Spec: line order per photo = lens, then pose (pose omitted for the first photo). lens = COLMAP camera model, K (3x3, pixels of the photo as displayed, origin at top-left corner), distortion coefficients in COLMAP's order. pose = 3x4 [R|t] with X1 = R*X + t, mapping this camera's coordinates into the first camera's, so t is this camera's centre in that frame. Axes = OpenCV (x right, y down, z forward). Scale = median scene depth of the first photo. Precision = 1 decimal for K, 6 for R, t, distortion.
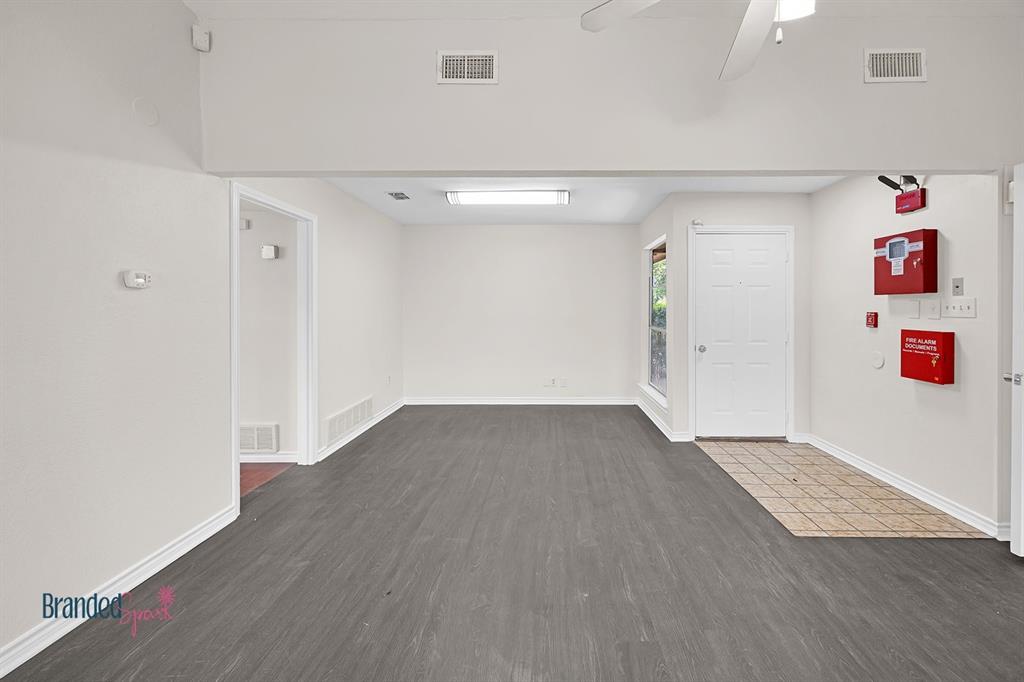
lens RADIAL K [[1619.2, 0, 511.3], [0, 1619.2, 346.1], [0, 0, 1]] dist [0.310961, 0.000000]
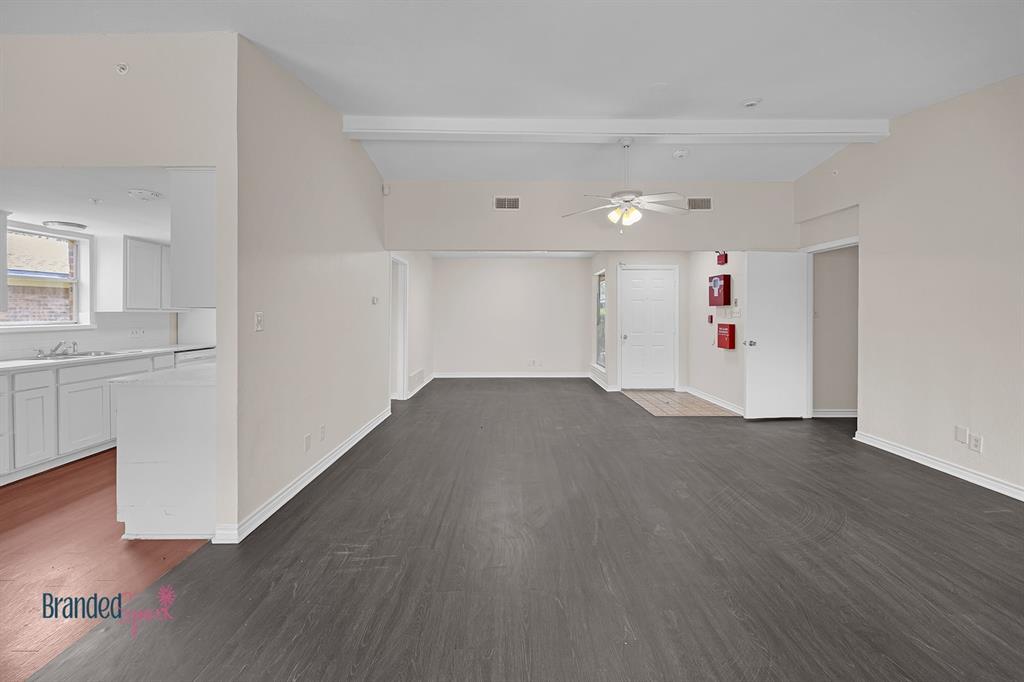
lens RADIAL K [[1619.2, 0, 518.3], [0, 1619.2, 342.8], [0, 0, 1]] dist [0.310961, 0.000000]
pose [[0.999558, -0.001123, 0.029720, -0.058727], [0.001295, 0.999983, -0.005756, 0.022645], [-0.029713, 0.005791, 0.999542, -0.902043]]
